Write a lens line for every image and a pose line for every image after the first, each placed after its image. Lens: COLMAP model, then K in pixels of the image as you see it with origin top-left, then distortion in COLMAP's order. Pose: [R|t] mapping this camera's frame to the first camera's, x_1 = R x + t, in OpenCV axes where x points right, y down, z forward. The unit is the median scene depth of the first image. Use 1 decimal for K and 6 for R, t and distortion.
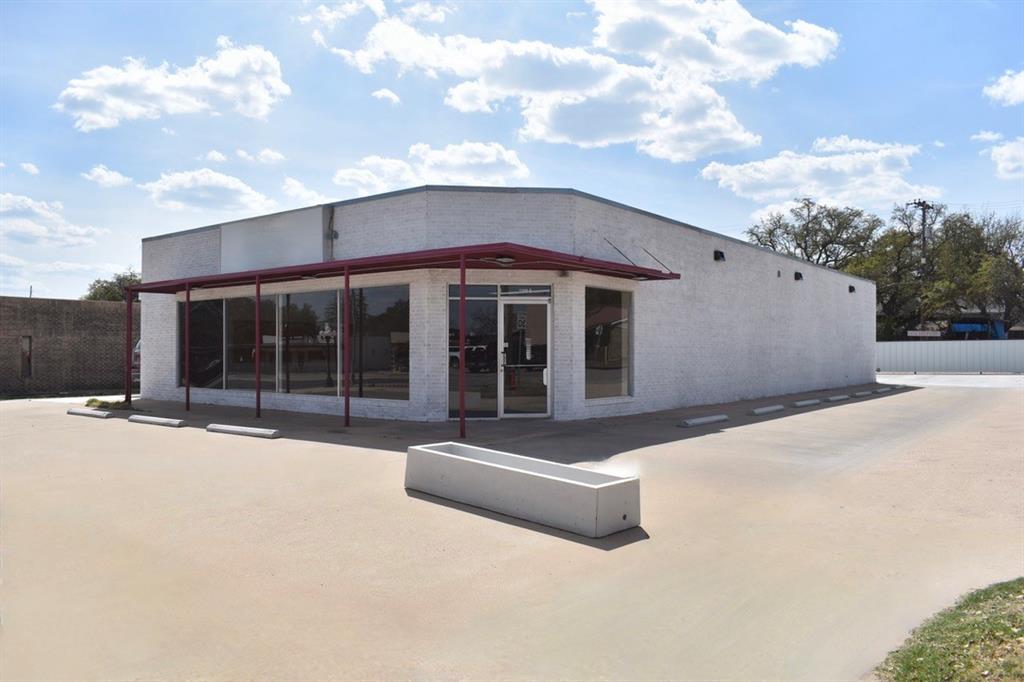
lens RADIAL K [[798.8, 0, 513.7], [0, 798.8, 342.8], [0, 0, 1]] dist [-0.083853, -0.002653]
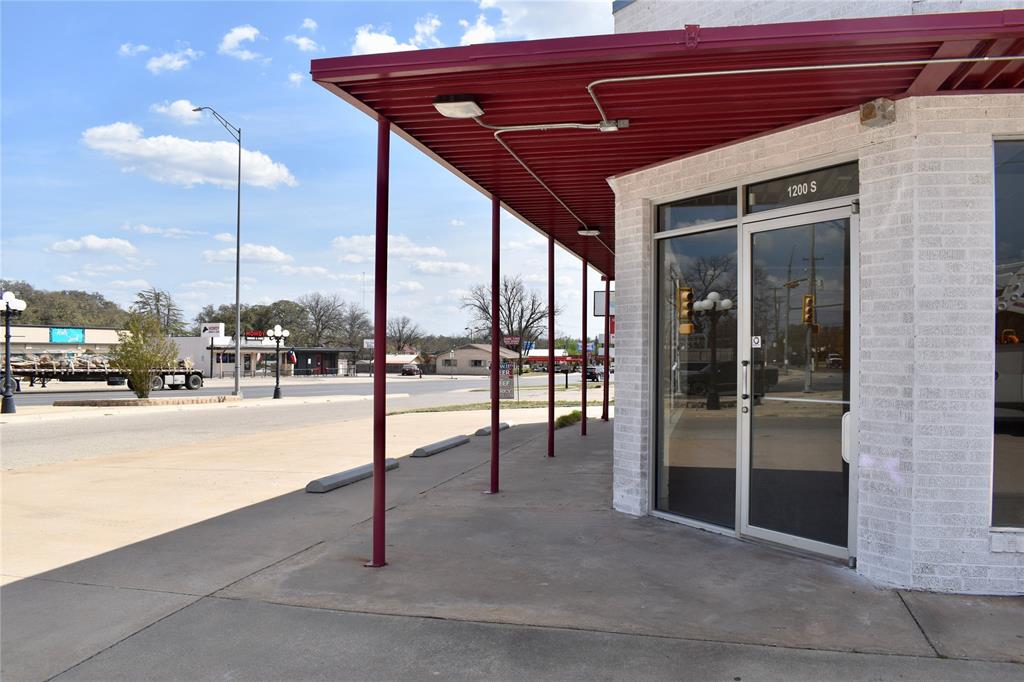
lens RADIAL K [[798.8, 0, 513.2], [0, 798.8, 343.6], [0, 0, 1]] dist [-0.083853, -0.002653]
pose [[0.402842, -0.004039, -0.915261, 0.283196], [0.003101, 0.999991, -0.003048, 0.004262], [0.915264, -0.001610, 0.402851, 0.744791]]
